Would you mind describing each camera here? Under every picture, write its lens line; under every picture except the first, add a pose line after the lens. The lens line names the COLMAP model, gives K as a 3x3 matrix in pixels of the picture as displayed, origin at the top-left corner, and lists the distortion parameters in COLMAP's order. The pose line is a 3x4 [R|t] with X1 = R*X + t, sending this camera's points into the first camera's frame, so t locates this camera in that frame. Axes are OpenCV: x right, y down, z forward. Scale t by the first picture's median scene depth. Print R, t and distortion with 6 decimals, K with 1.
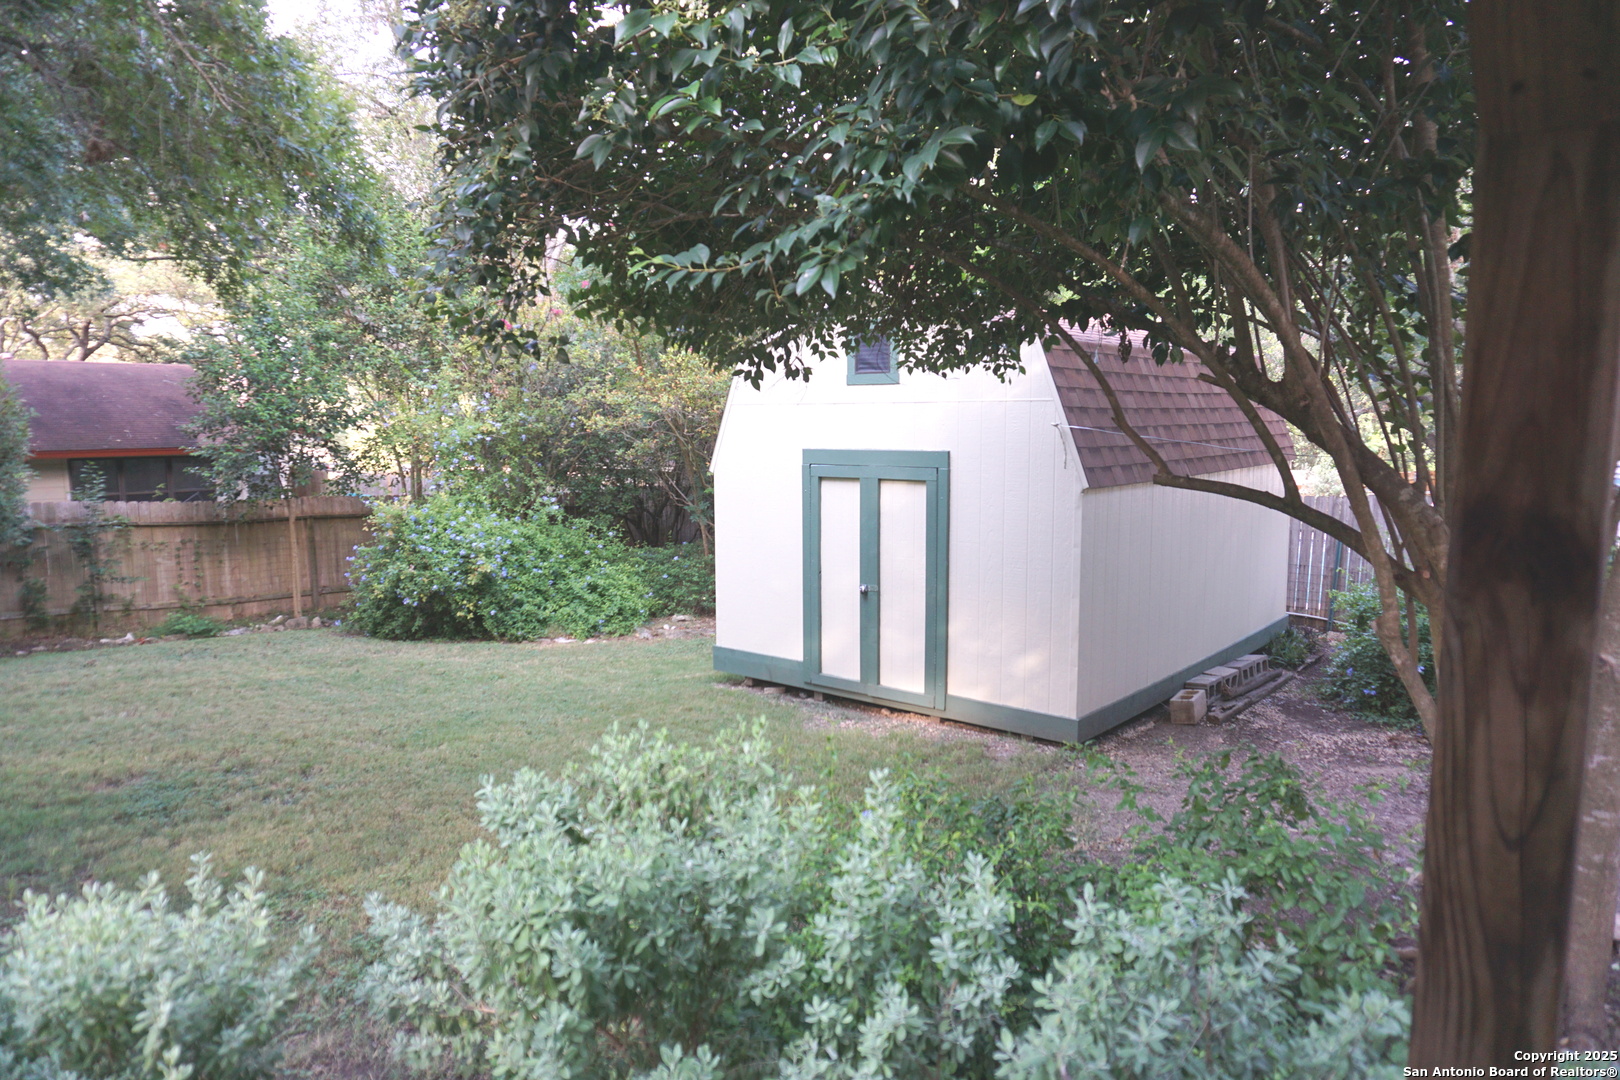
lens RADIAL K [[1091.4, 0, 808.9], [0, 1091.4, 539.5], [0, 0, 1]] dist [-0.026615, 0.017195]
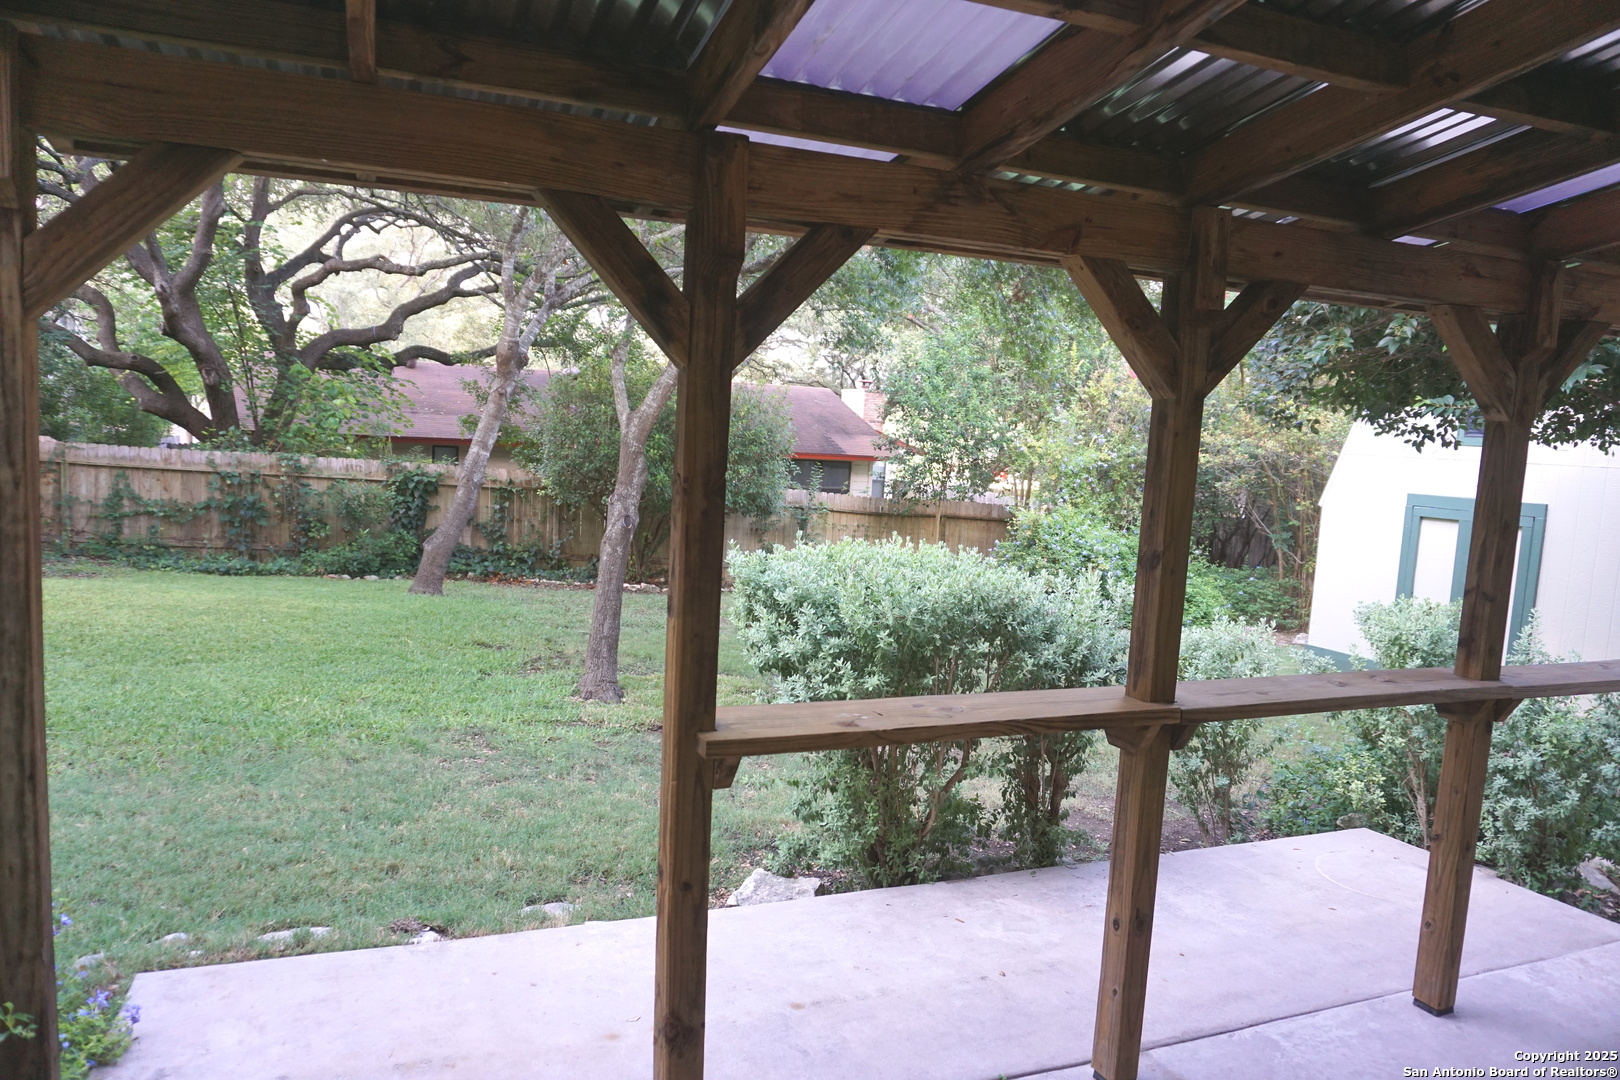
lens RADIAL K [[1091.4, 0, 811.2], [0, 1091.4, 538.1], [0, 0, 1]] dist [-0.026615, 0.017195]
pose [[0.896443, 0.096282, -0.432573, -0.112488], [-0.107249, 0.994232, -0.000961, 0.062757], [0.429985, 0.047254, 0.901598, -0.607262]]
